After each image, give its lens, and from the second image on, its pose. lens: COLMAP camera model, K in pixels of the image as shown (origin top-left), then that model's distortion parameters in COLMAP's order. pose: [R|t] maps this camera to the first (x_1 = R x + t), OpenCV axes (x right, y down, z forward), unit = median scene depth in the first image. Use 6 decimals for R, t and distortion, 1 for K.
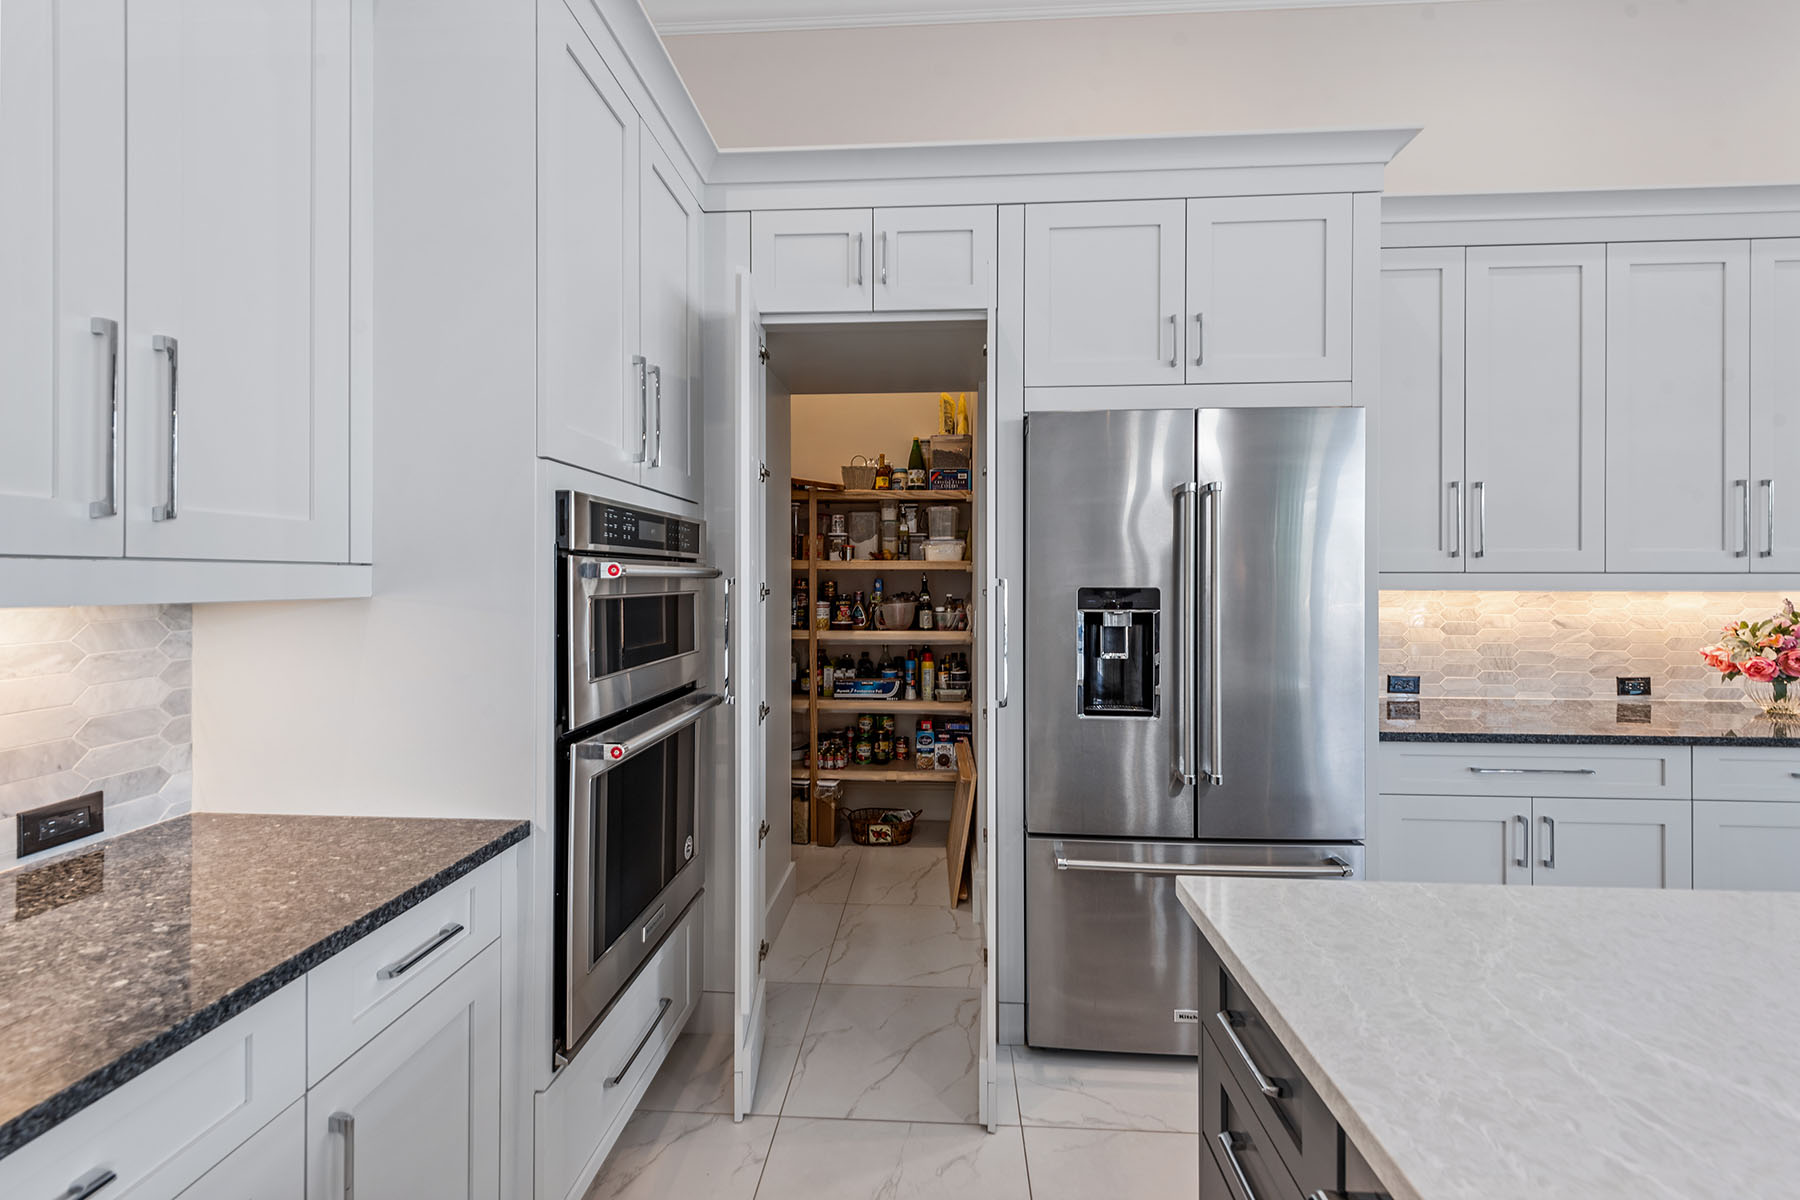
lens RADIAL K [[737.2, 0, 901.6], [0, 737.2, 579.3], [0, 0, 1]] dist [0.011085, -0.002360]
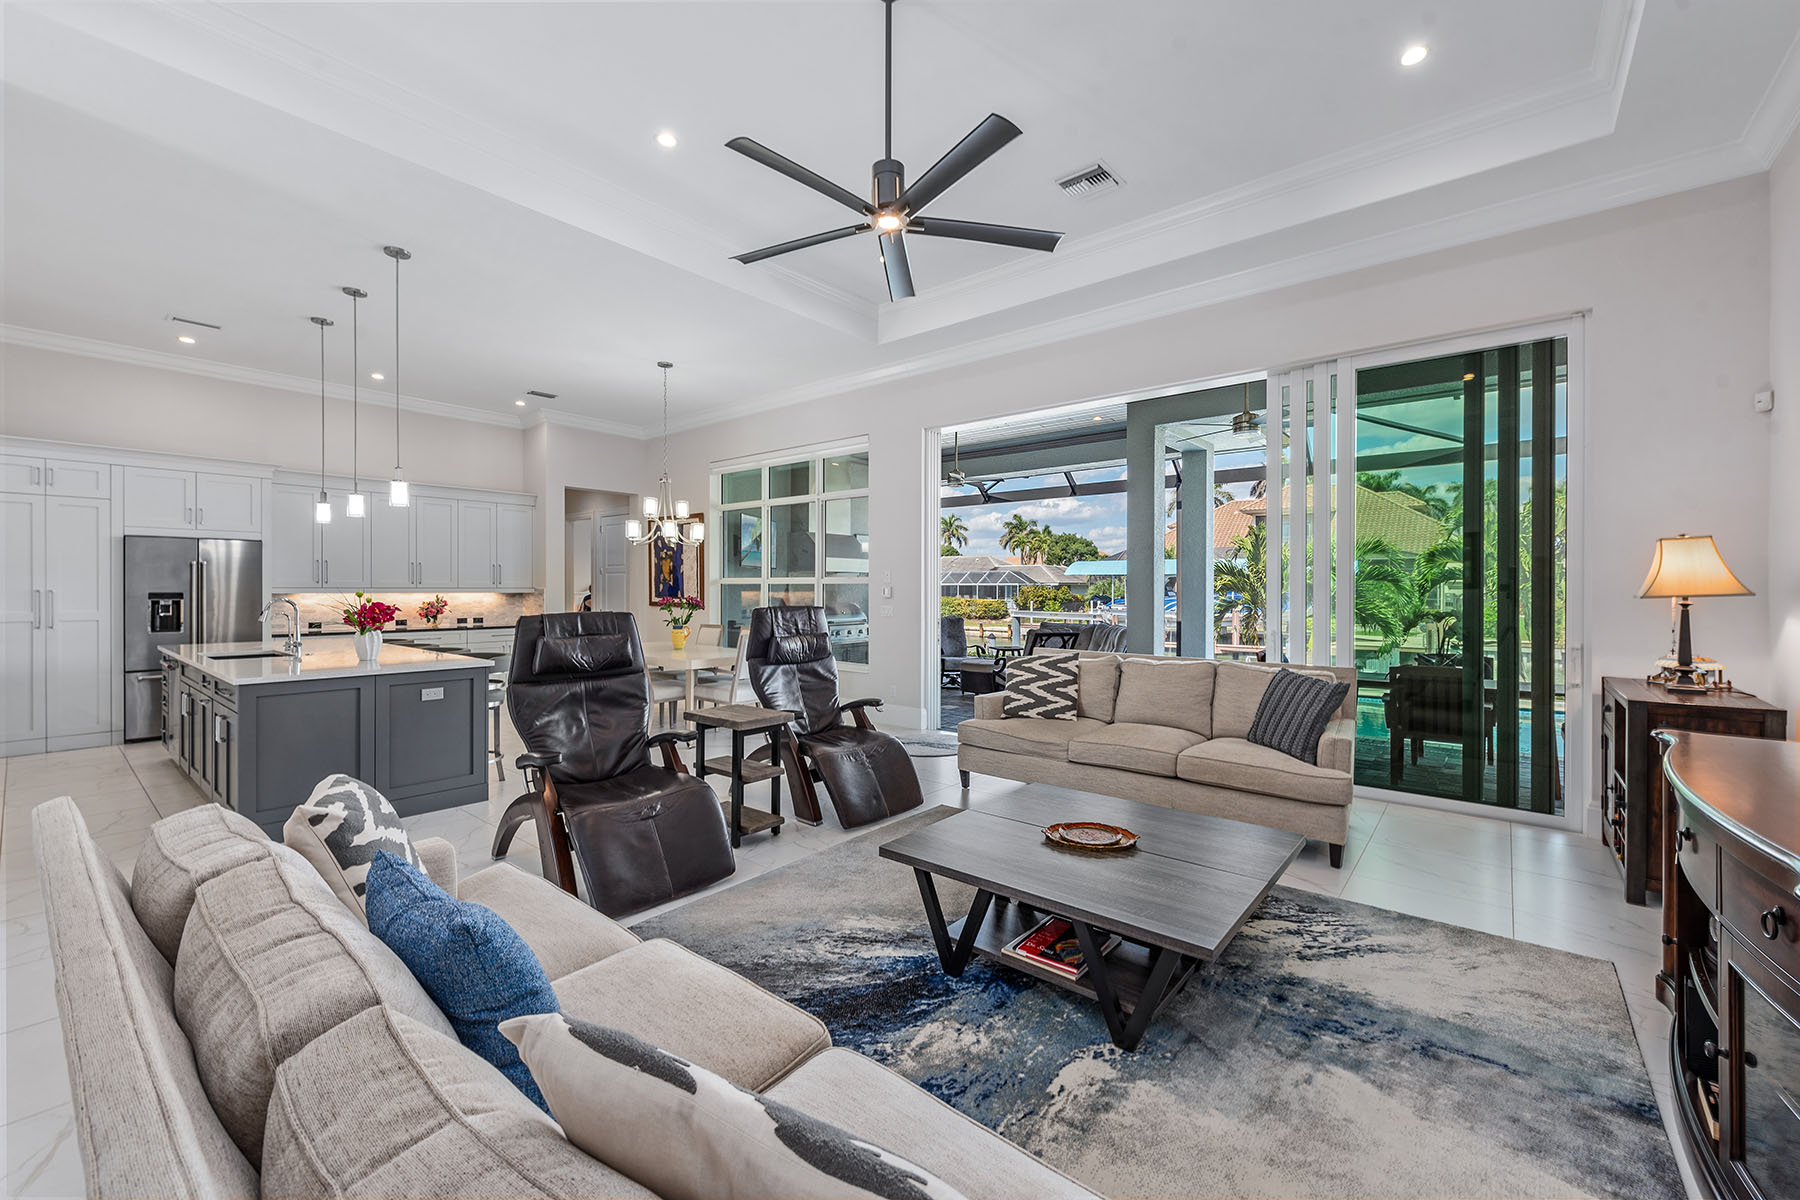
lens RADIAL K [[737.2, 0, 913.9], [0, 737.2, 593.5], [0, 0, 1]] dist [0.011085, -0.002360]
pose [[0.590055, -0.004717, 0.807349, -0.409408], [-0.002646, 0.999966, 0.007777, -0.019240], [-0.807359, -0.006725, 0.590023, -3.608412]]
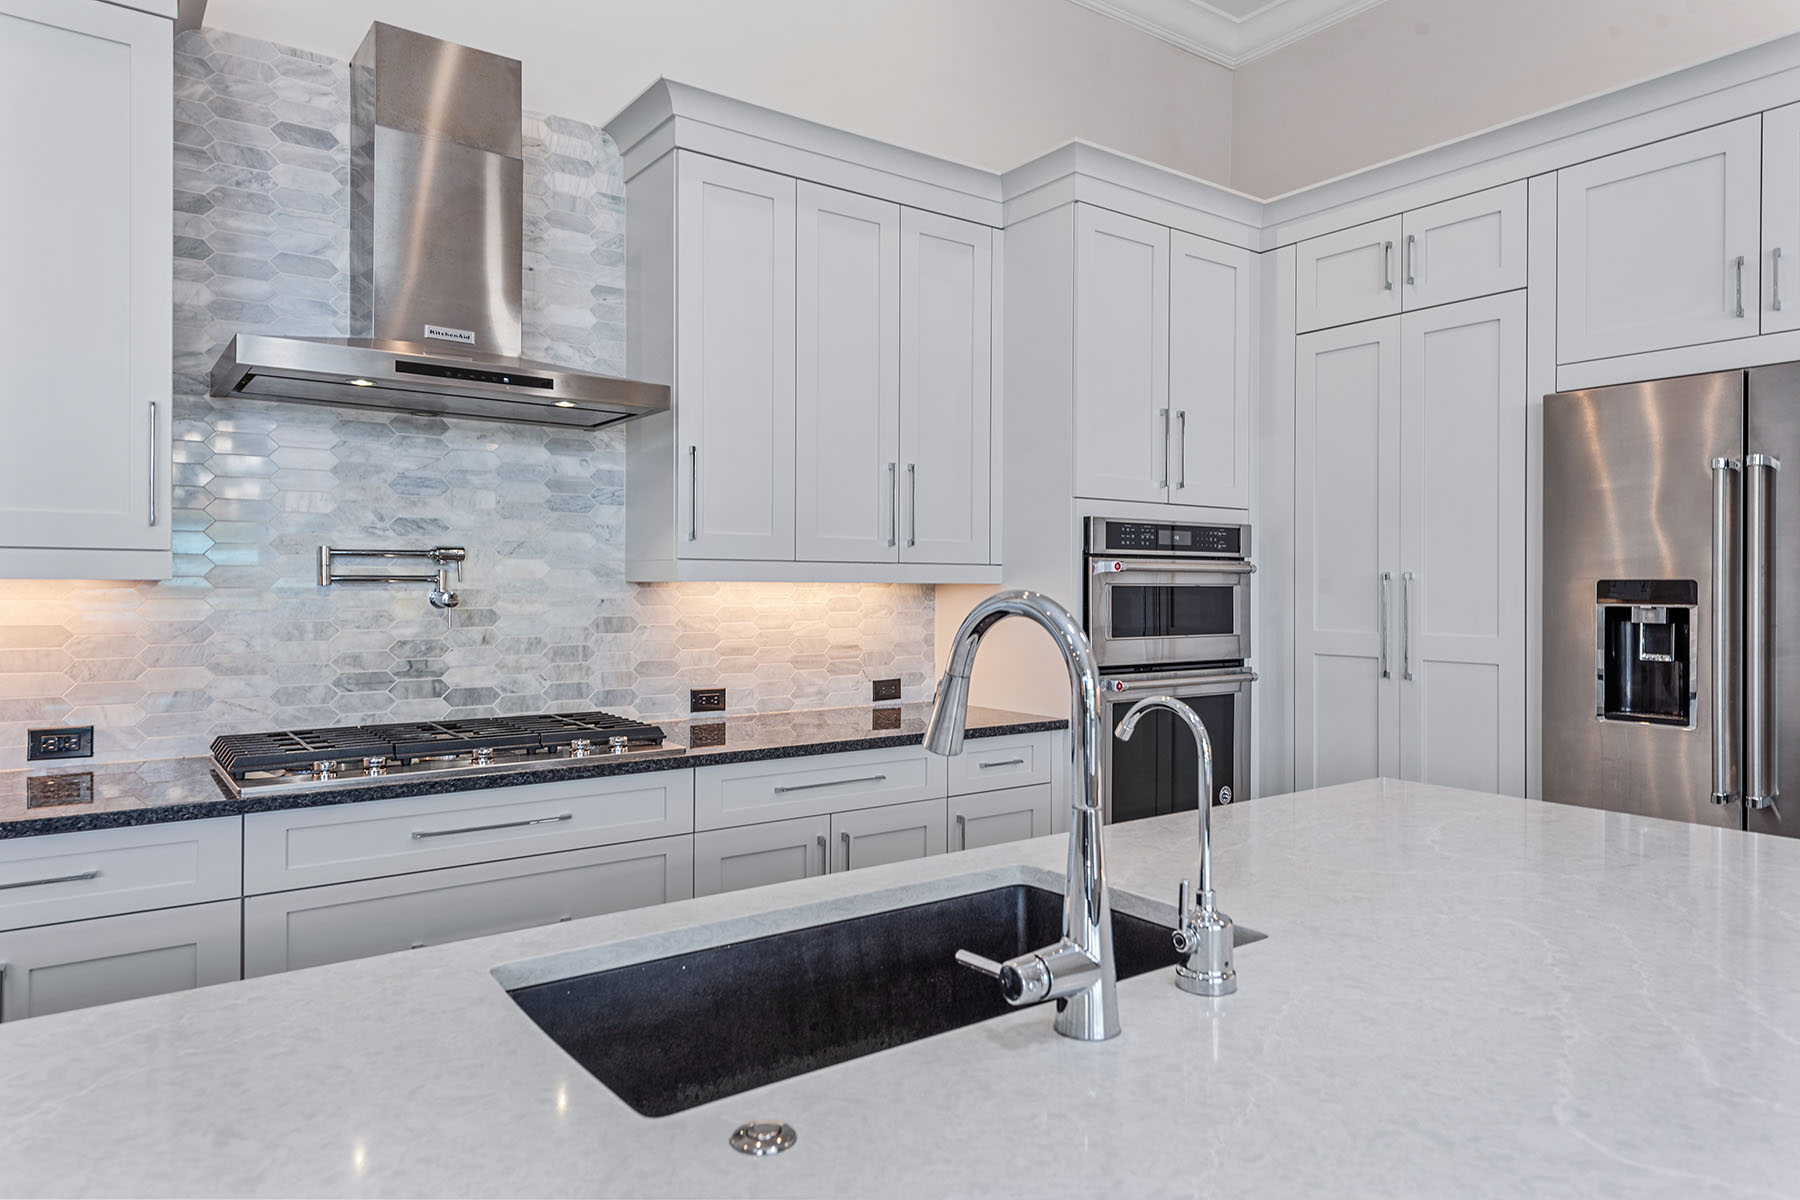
lens RADIAL K [[1136.1, 0, 908.6], [0, 1136.1, 587.3], [0, 0, 1]] dist [0.020040, -0.003568]
pose [[0.644311, 0.001068, -0.764763, 0.778665], [-0.002201, 0.999997, -0.000458, 0.022910], [0.764760, 0.001979, 0.644312, -0.581482]]
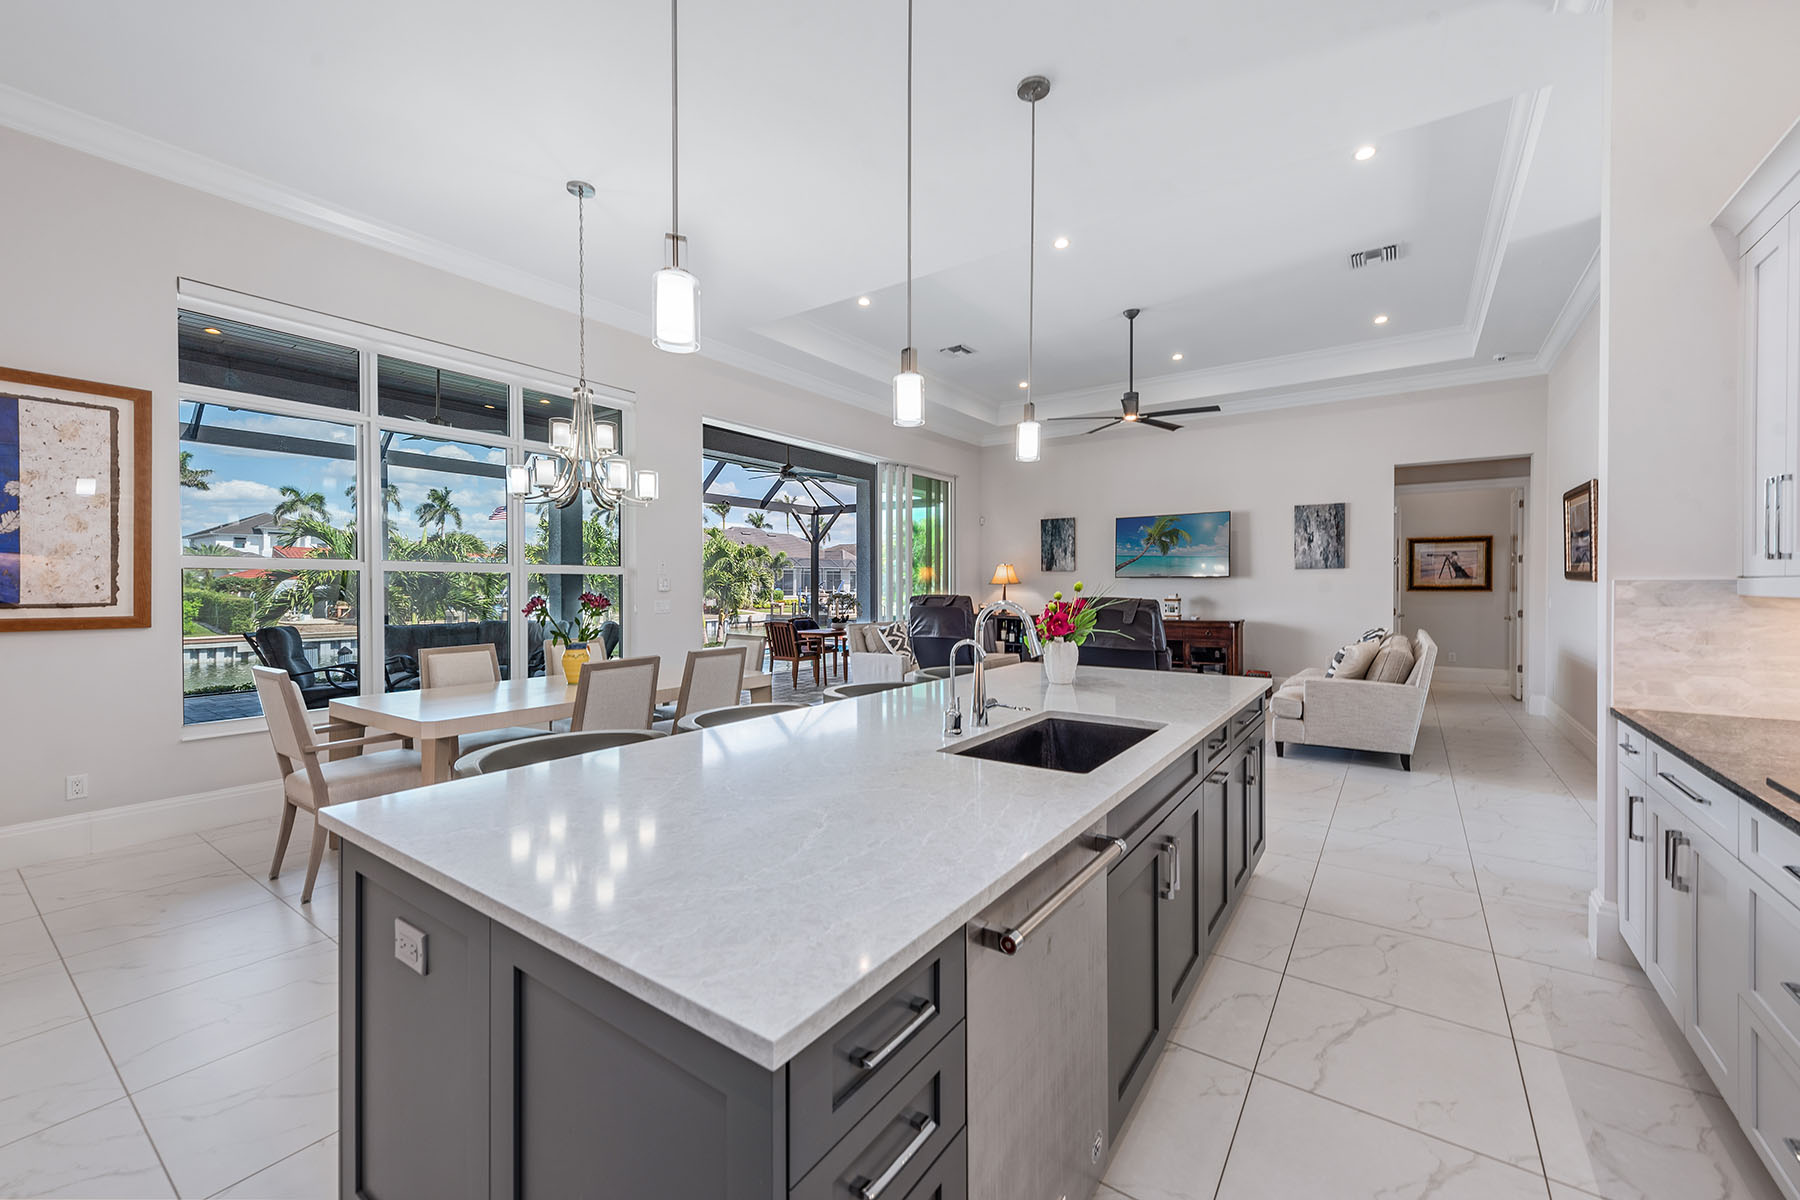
lens RADIAL K [[709.9, 0, 898.1], [0, 709.9, 590.3], [0, 0, 1]] dist [0.012770, -0.002513]
pose [[-0.849789, -0.006184, 0.527087, -0.028803], [-0.001414, 0.999954, 0.009454, -0.001826], [-0.527121, 0.007289, -0.849759, 0.812419]]
